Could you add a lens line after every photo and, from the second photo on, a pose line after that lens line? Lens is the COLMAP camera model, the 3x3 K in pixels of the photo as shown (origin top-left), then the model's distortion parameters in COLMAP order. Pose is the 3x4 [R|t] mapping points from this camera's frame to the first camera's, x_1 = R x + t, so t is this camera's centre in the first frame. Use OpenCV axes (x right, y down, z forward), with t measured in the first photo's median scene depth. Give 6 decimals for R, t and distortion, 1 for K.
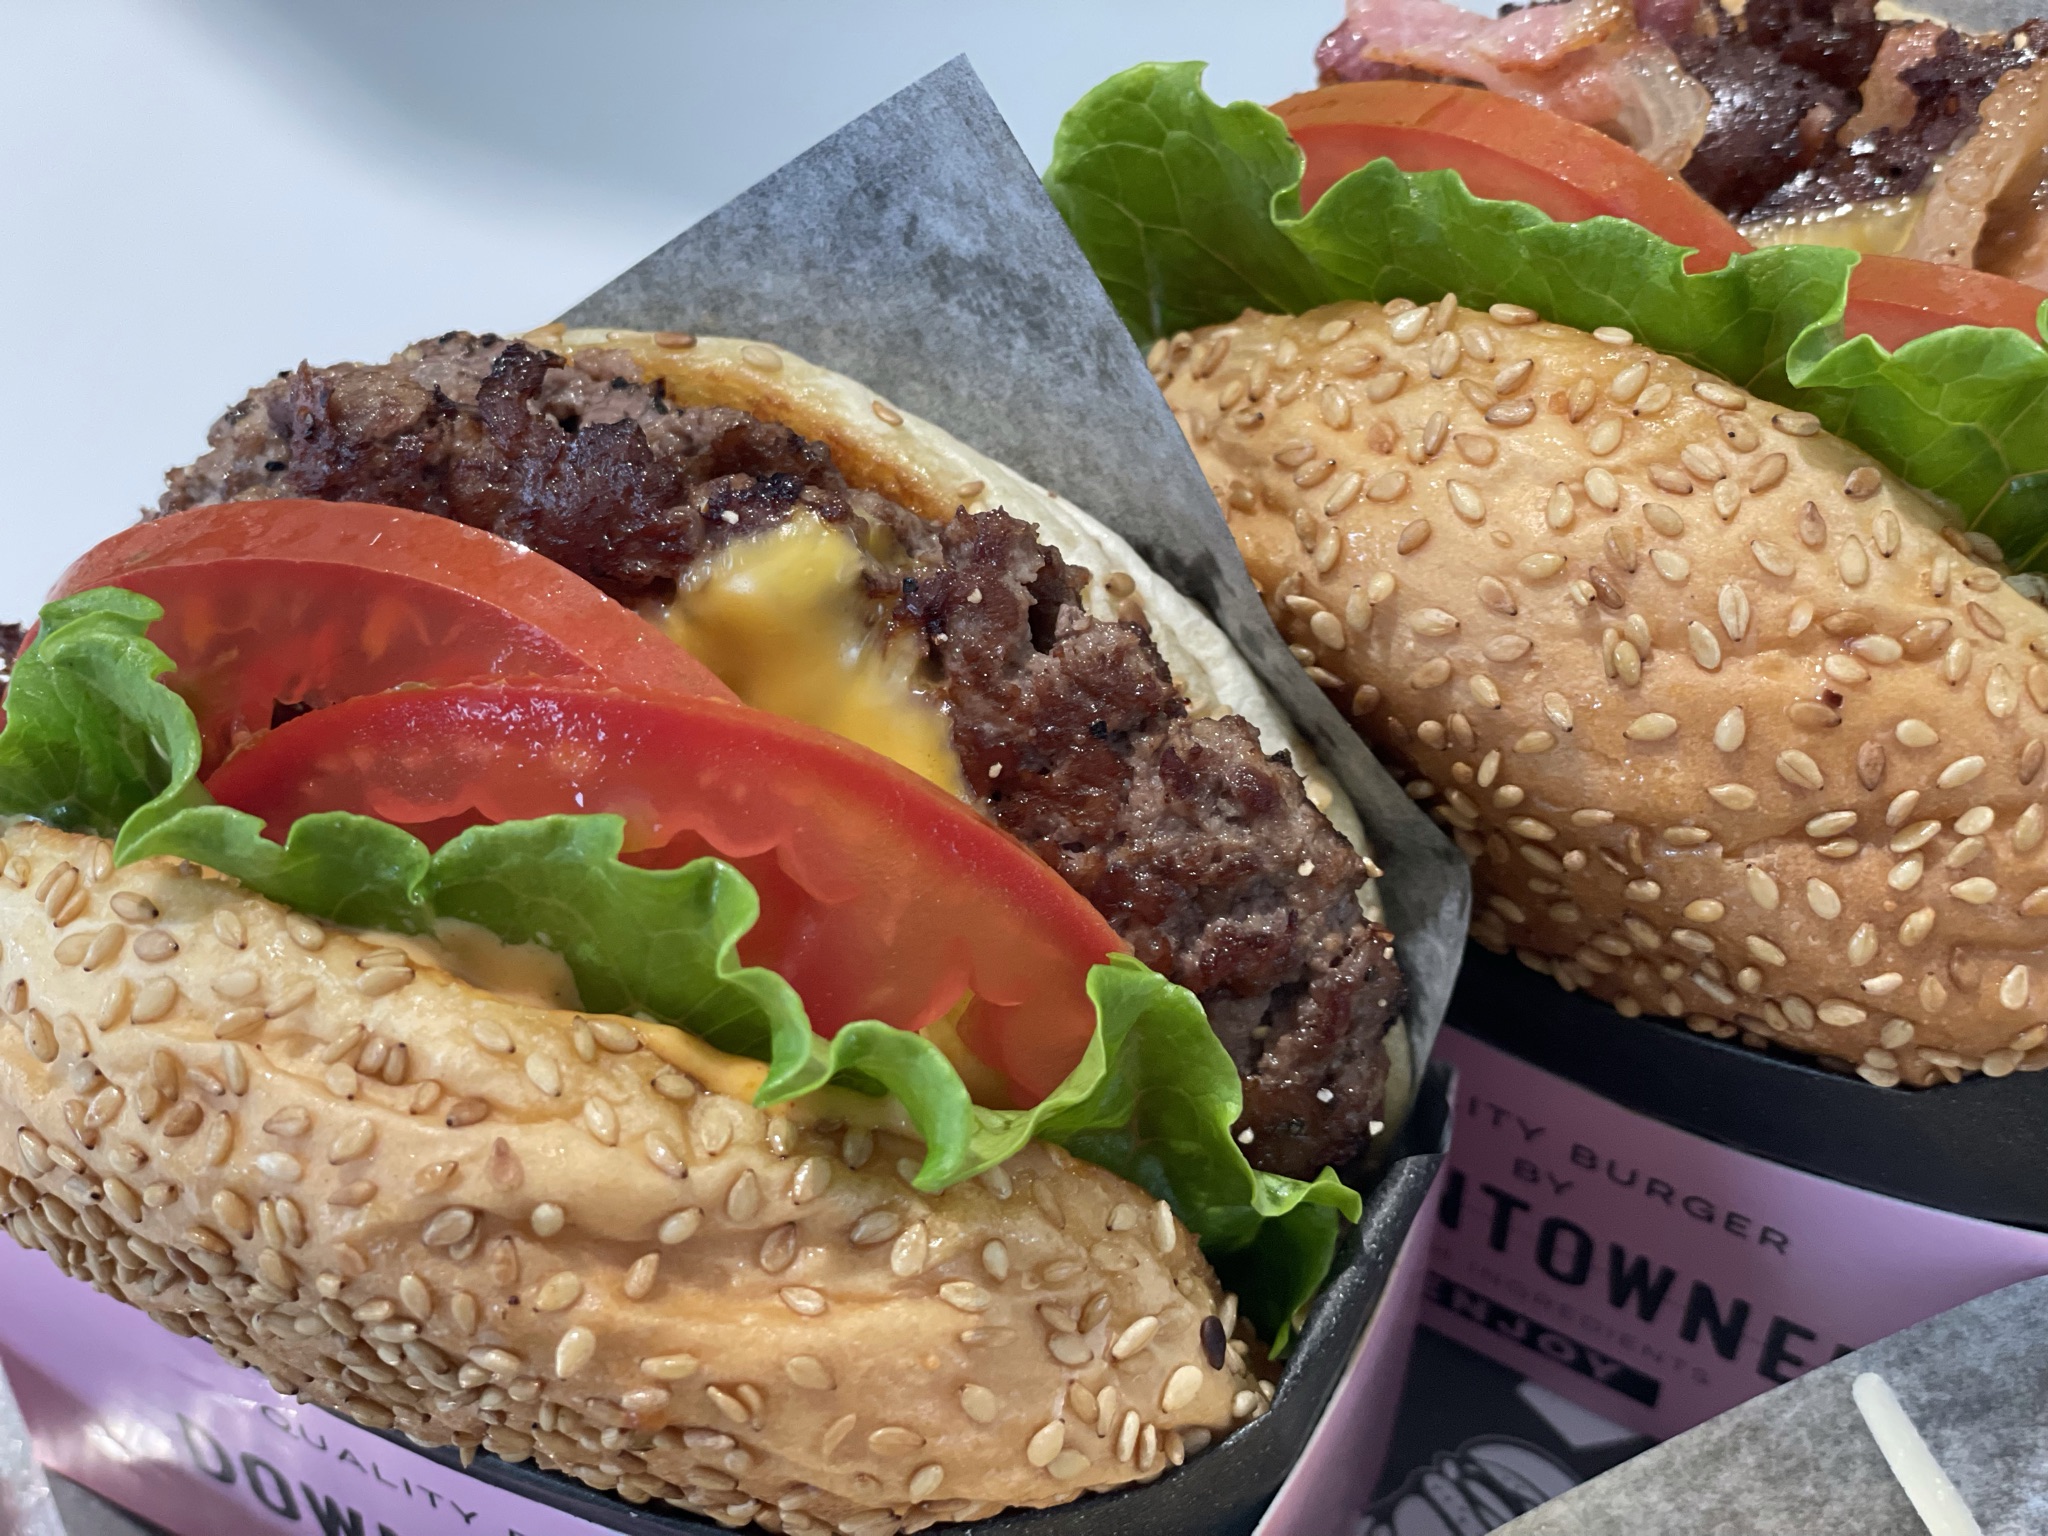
lens RADIAL K [[3120.6, 0, 1079.4], [0, 3120.6, 768.8], [0, 0, 1]] dist [-0.046324, 0.049018]
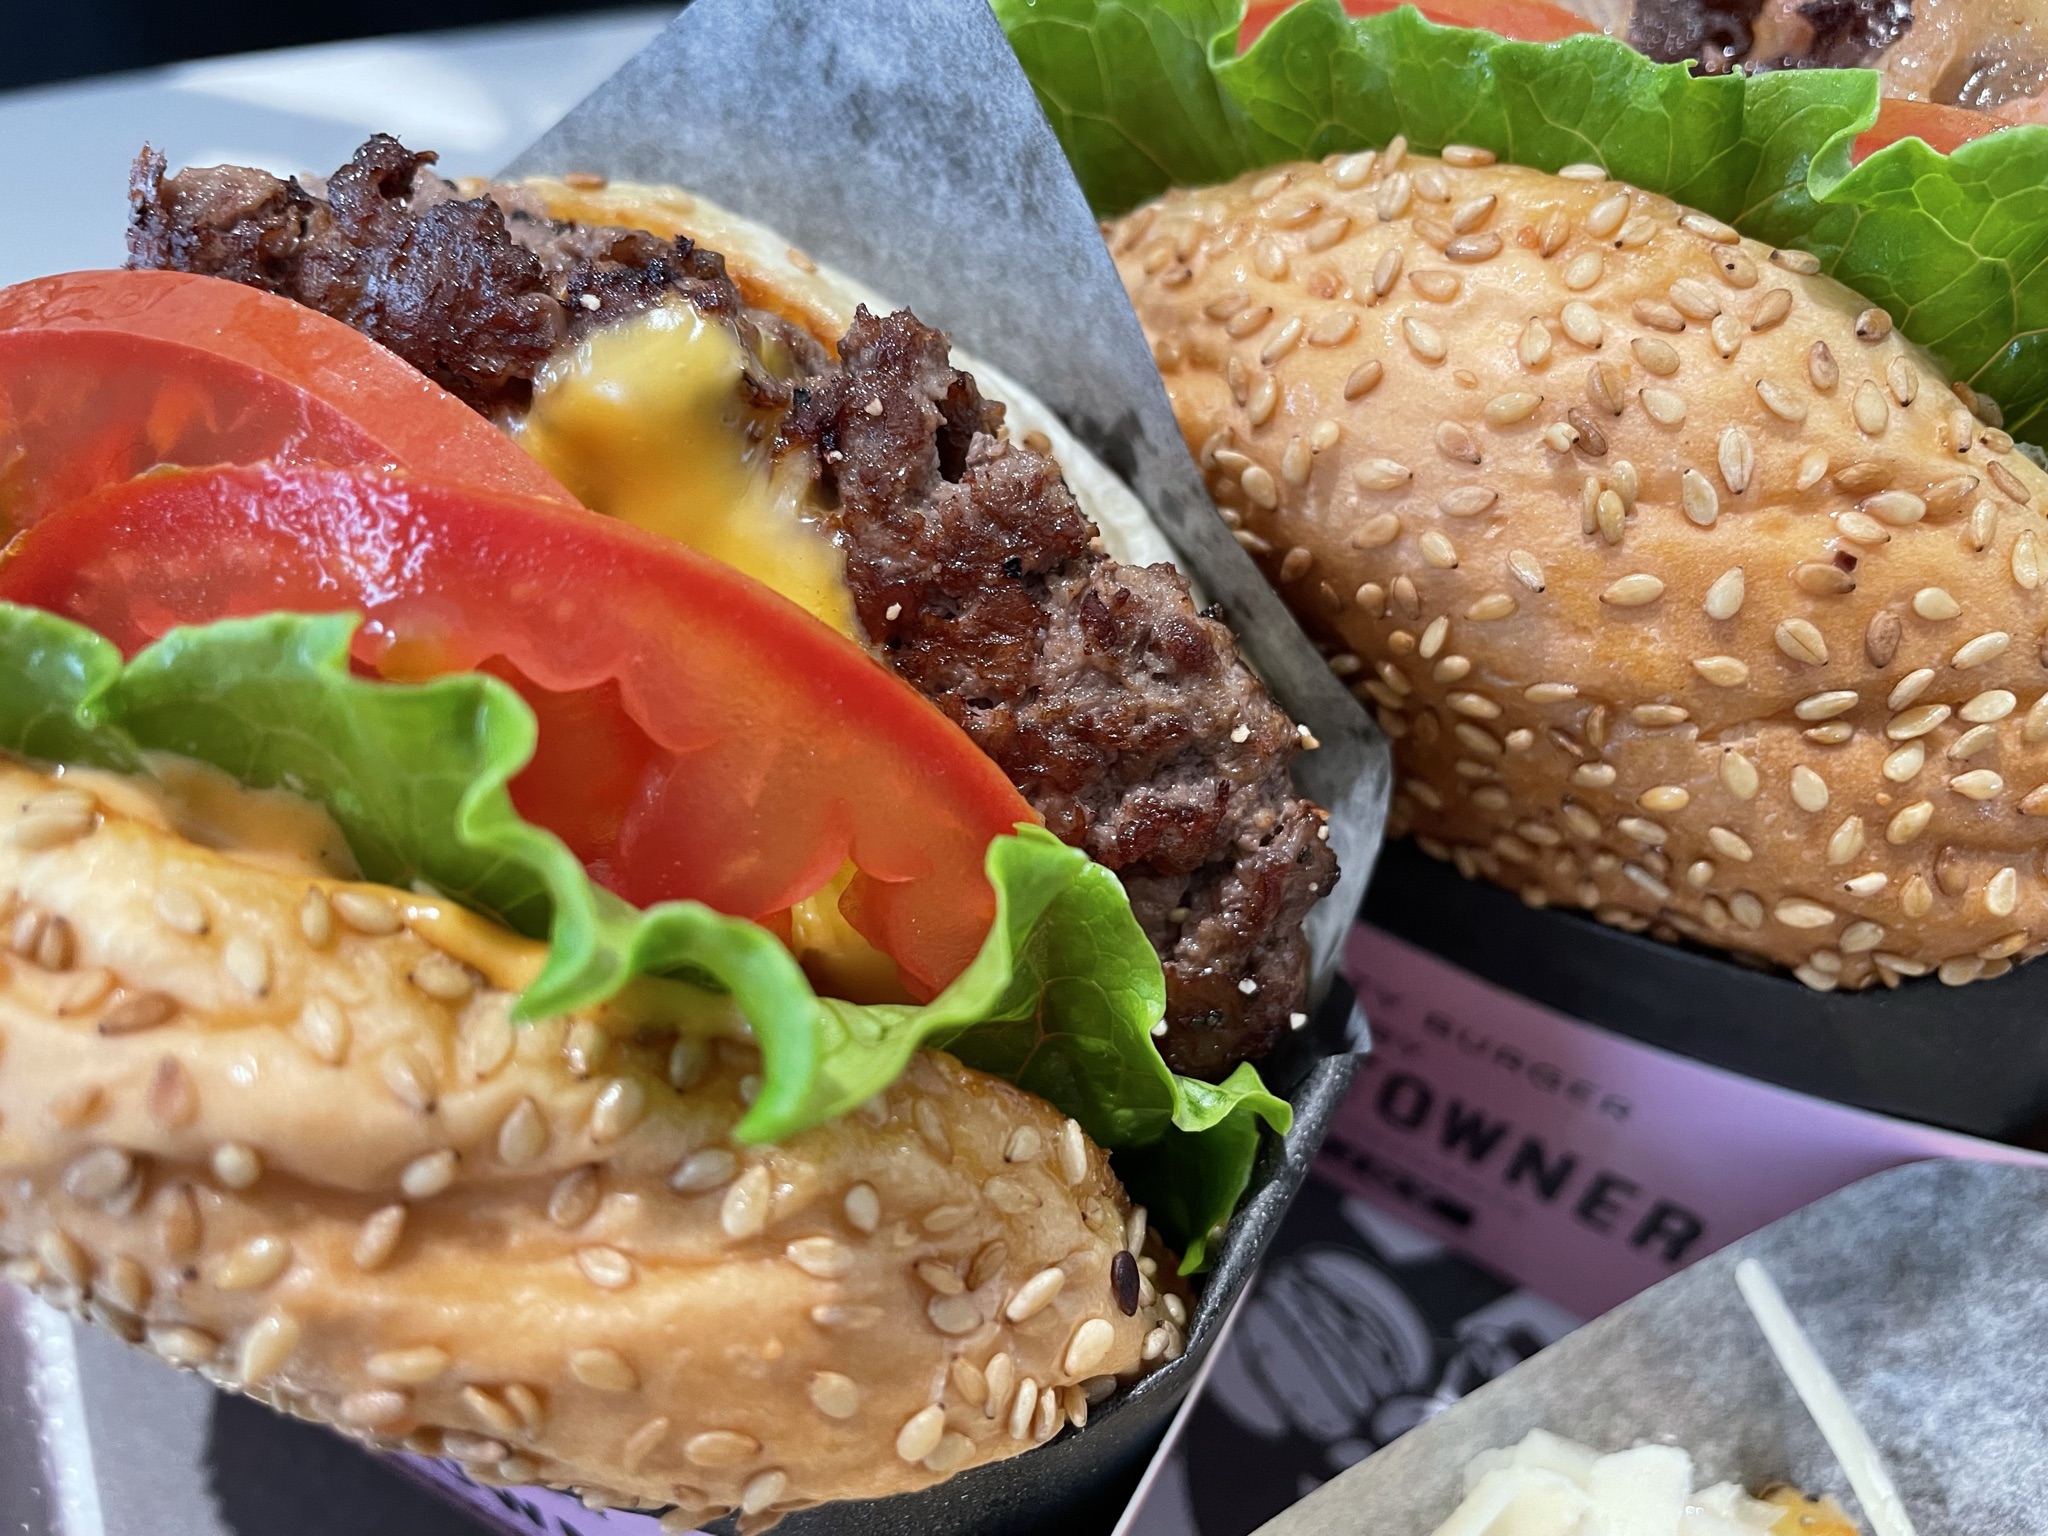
lens RADIAL K [[1599.6, 0, 1038.0], [0, 1599.6, 763.2], [0, 0, 1]] dist [0.026656, -0.085279]
pose [[0.999112, 0.030979, 0.028566, 0.002169], [-0.031437, 0.999382, 0.015700, 0.034229], [-0.028062, -0.016584, 0.999469, 0.542835]]
